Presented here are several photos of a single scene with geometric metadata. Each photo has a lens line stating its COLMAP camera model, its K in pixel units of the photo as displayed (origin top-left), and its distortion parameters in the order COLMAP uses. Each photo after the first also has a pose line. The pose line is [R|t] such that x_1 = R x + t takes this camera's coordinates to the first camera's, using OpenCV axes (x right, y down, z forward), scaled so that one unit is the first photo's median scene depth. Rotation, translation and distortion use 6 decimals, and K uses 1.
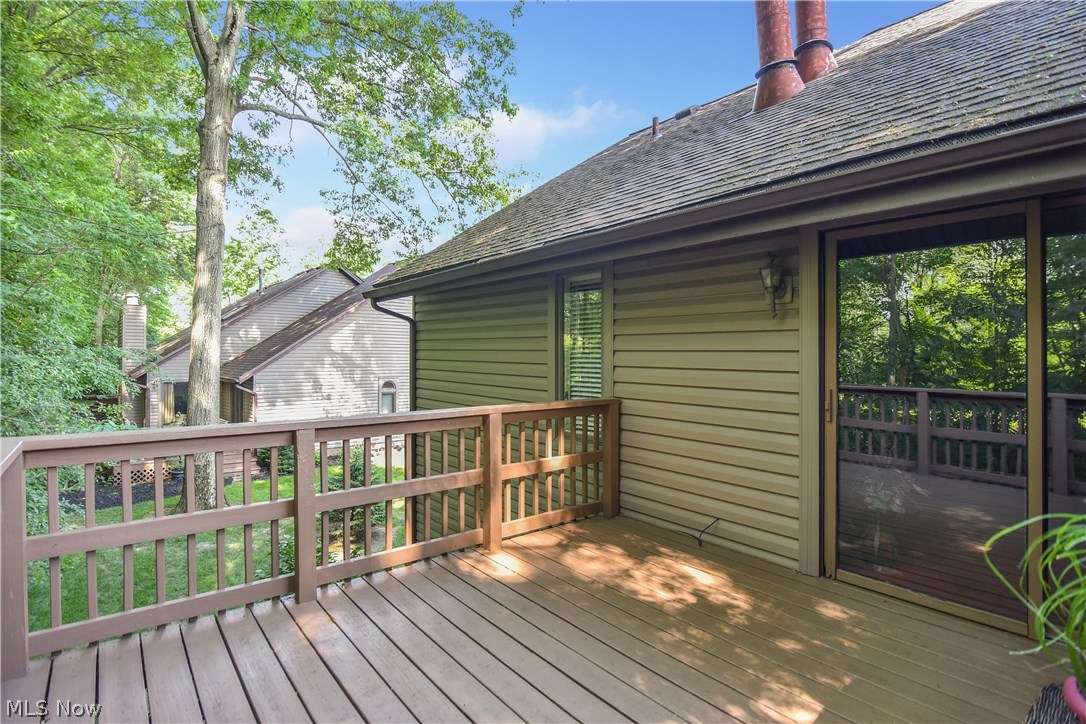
lens RADIAL K [[546.4, 0, 543.0], [0, 546.4, 362.0], [0, 0, 1]] dist [-0.003185, 0.000086]
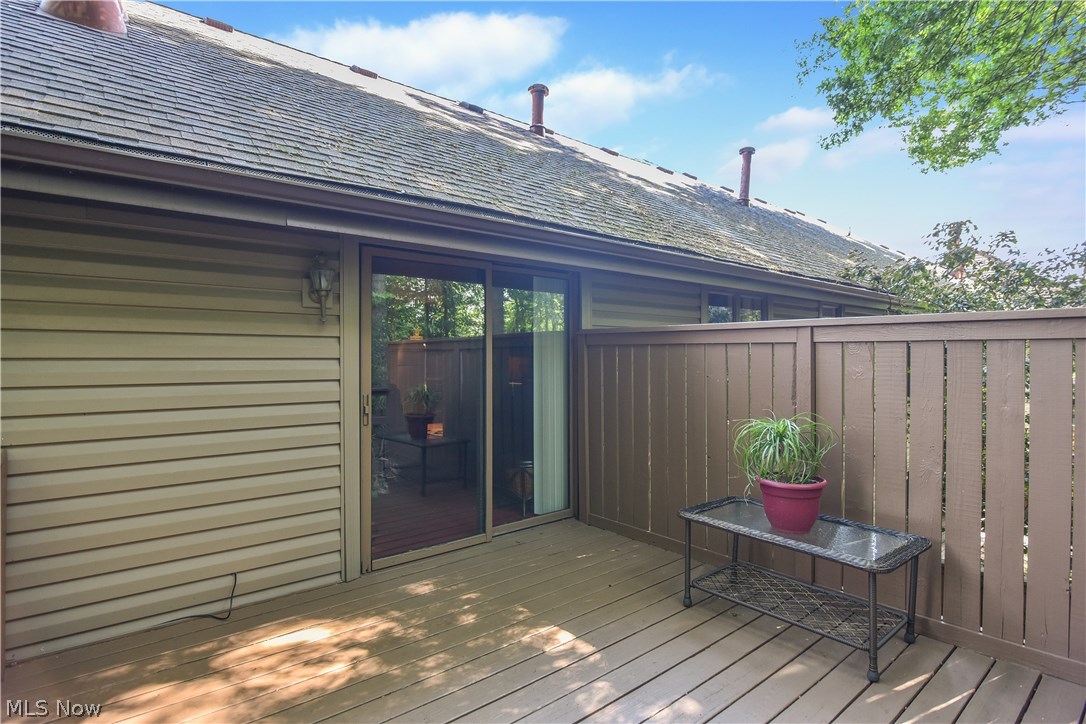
lens RADIAL K [[546.4, 0, 543.0], [0, 546.4, 362.0], [0, 0, 1]] dist [-0.003185, 0.000086]
pose [[0.007591, -0.014643, 0.999864, -0.568040], [0.014060, 0.999795, 0.014536, -0.026312], [-0.999872, 0.013948, 0.007795, 0.694224]]
